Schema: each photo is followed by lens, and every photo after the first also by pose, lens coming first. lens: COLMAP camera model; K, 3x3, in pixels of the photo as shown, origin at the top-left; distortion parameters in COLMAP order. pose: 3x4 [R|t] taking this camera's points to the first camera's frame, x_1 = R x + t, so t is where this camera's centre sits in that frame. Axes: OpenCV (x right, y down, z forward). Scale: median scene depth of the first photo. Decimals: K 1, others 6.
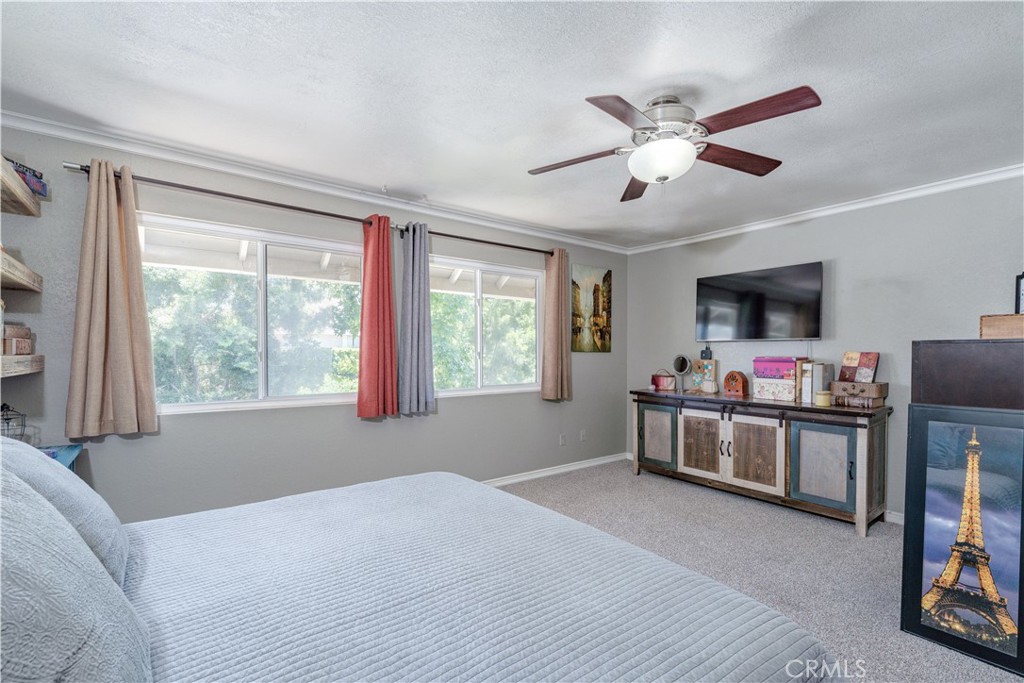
lens RADIAL K [[488.7, 0, 509.5], [0, 488.7, 346.4], [0, 0, 1]] dist [0.002272, -0.000213]
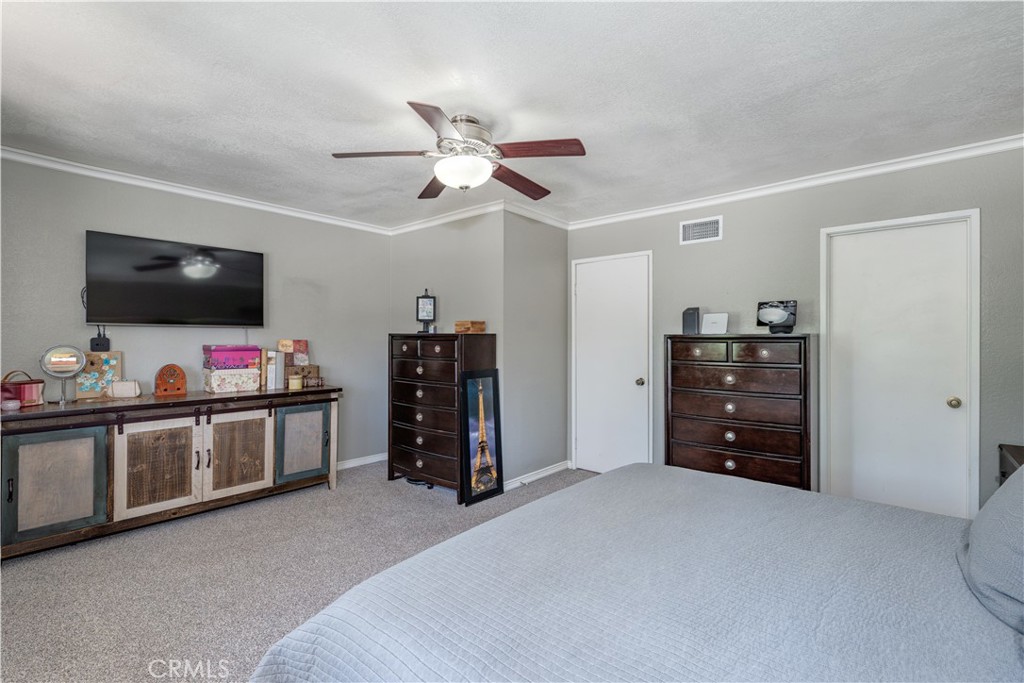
lens RADIAL K [[488.7, 0, 509.5], [0, 488.7, 346.4], [0, 0, 1]] dist [0.002272, -0.000213]
pose [[-0.253078, -0.016761, 0.967301, -0.500796], [-0.009869, 0.999843, 0.014743, 0.005095], [-0.967396, -0.005816, -0.253204, 0.767090]]
